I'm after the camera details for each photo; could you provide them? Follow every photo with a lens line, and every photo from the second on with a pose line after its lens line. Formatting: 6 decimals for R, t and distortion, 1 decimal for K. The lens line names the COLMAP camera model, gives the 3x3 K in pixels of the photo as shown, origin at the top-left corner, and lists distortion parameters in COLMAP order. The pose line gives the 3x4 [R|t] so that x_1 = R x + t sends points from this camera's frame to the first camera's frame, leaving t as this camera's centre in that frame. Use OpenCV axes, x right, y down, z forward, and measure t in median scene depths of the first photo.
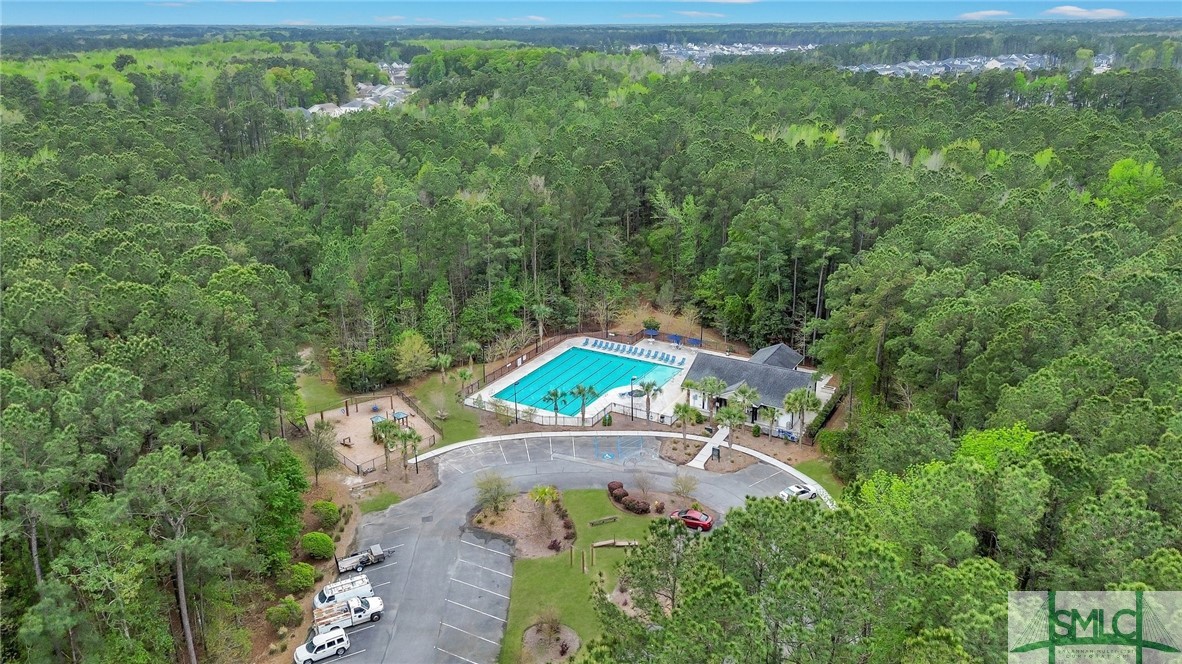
lens RADIAL K [[801.8, 0, 585.9], [0, 801.8, 329.2], [0, 0, 1]] dist [0.047523, -0.057608]
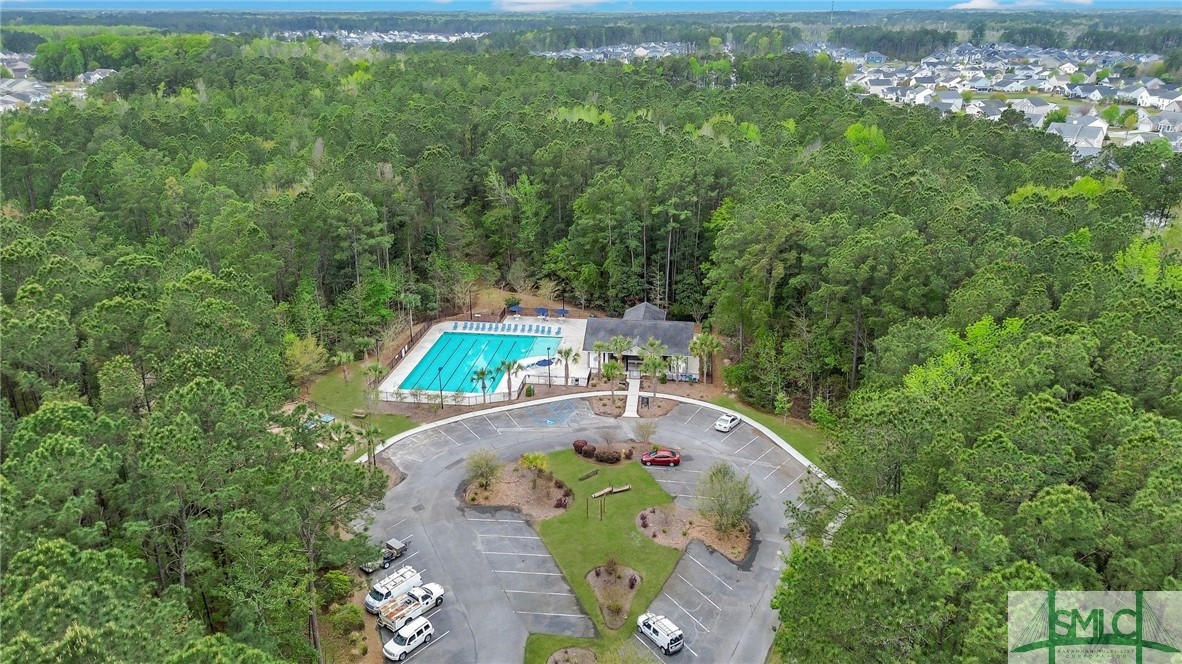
lens RADIAL K [[801.8, 0, 585.9], [0, 801.8, 329.2], [0, 0, 1]] dist [0.047523, -0.057608]
pose [[0.928132, -0.127920, 0.349583, -0.241829], [0.123128, 0.991738, 0.035997, 0.005117], [-0.351299, 0.009633, 0.936214, -0.002326]]
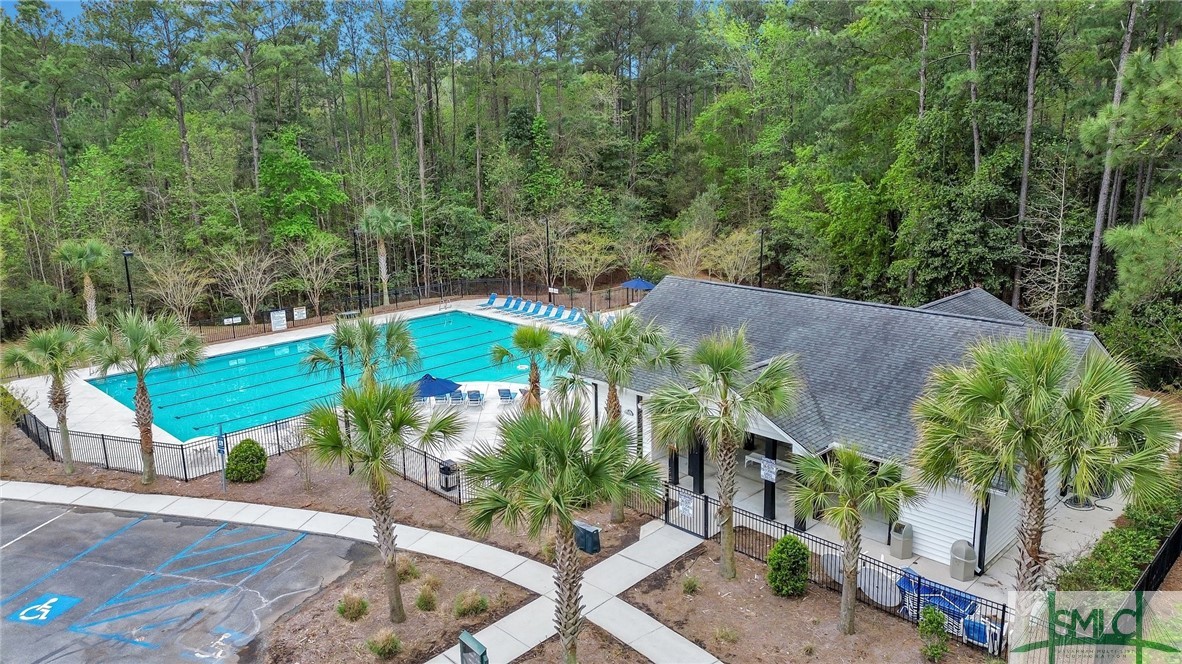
lens RADIAL K [[801.8, 0, 585.9], [0, 801.8, 329.2], [0, 0, 1]] dist [0.047523, -0.057608]
pose [[0.963079, 0.073609, -0.258962, 0.198651], [-0.100947, 0.990452, -0.093890, 0.085614], [0.249578, 0.116565, 0.961313, 0.727874]]
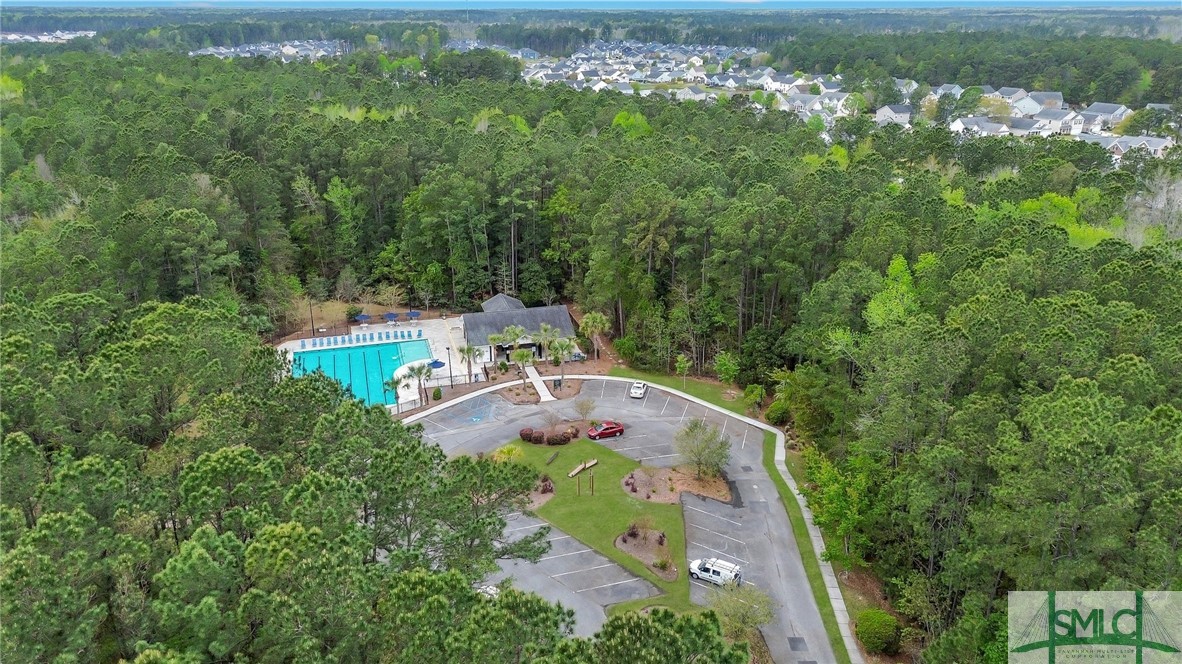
lens RADIAL K [[801.8, 0, 585.9], [0, 801.8, 329.2], [0, 0, 1]] dist [0.047523, -0.057608]
pose [[0.710718, -0.247608, 0.658461, -0.454650], [0.237486, 0.965509, 0.106737, -0.027253], [-0.662178, 0.080515, 0.745008, 0.102249]]
